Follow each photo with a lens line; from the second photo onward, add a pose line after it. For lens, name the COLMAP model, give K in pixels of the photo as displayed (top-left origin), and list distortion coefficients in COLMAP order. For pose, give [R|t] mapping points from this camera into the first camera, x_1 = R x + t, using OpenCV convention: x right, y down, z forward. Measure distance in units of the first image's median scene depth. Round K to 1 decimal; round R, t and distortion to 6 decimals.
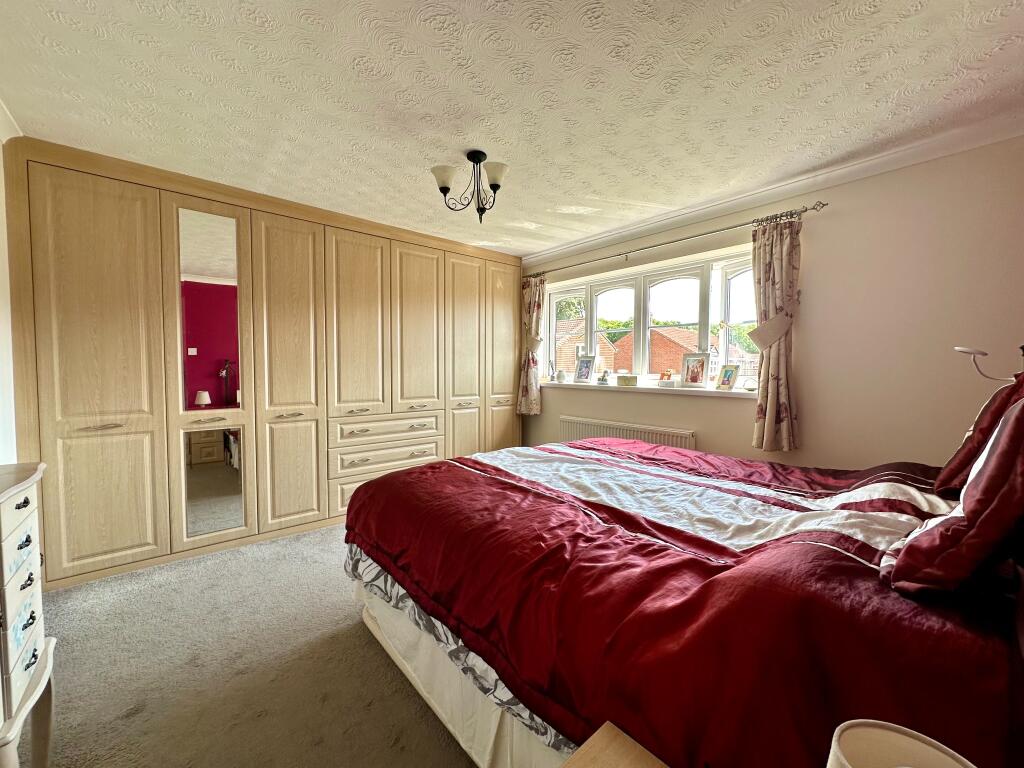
lens RADIAL K [[407.4, 0, 510.6], [0, 407.4, 386.3], [0, 0, 1]] dist [-0.010443, -0.000298]
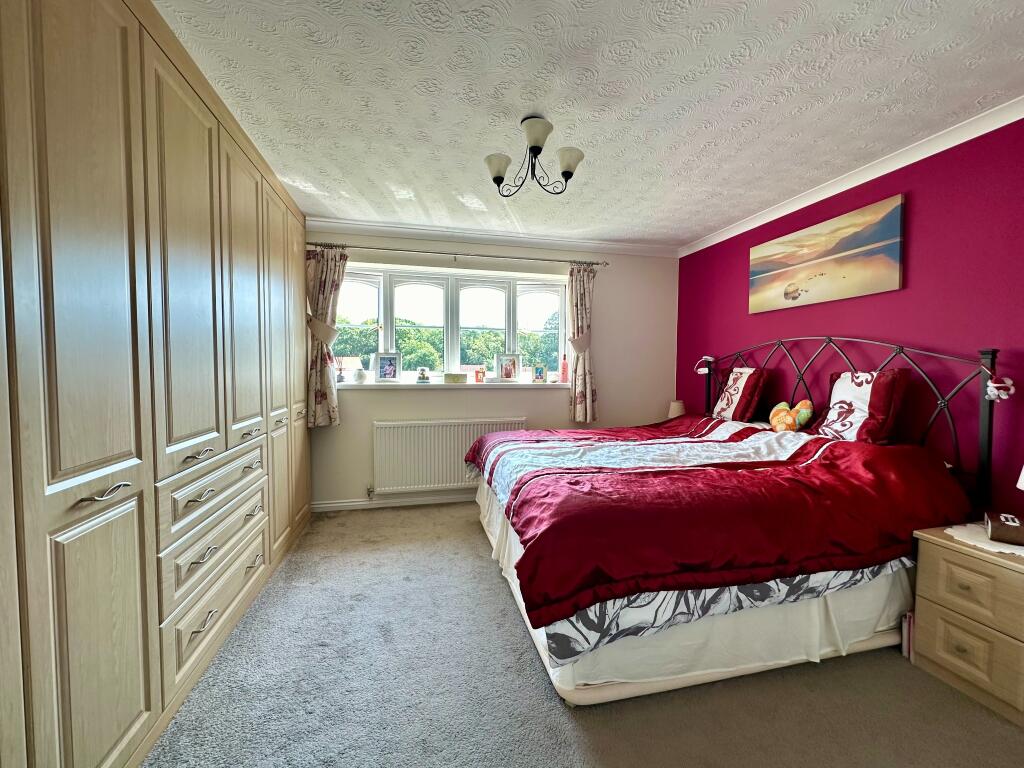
lens RADIAL K [[407.4, 0, 508.5], [0, 407.4, 385.1], [0, 0, 1]] dist [-0.010443, -0.000298]
pose [[0.464659, -0.040231, 0.884575, -0.547366], [0.036592, 0.998986, 0.026213, -0.018084], [-0.884733, 0.020188, 0.465660, 0.393147]]
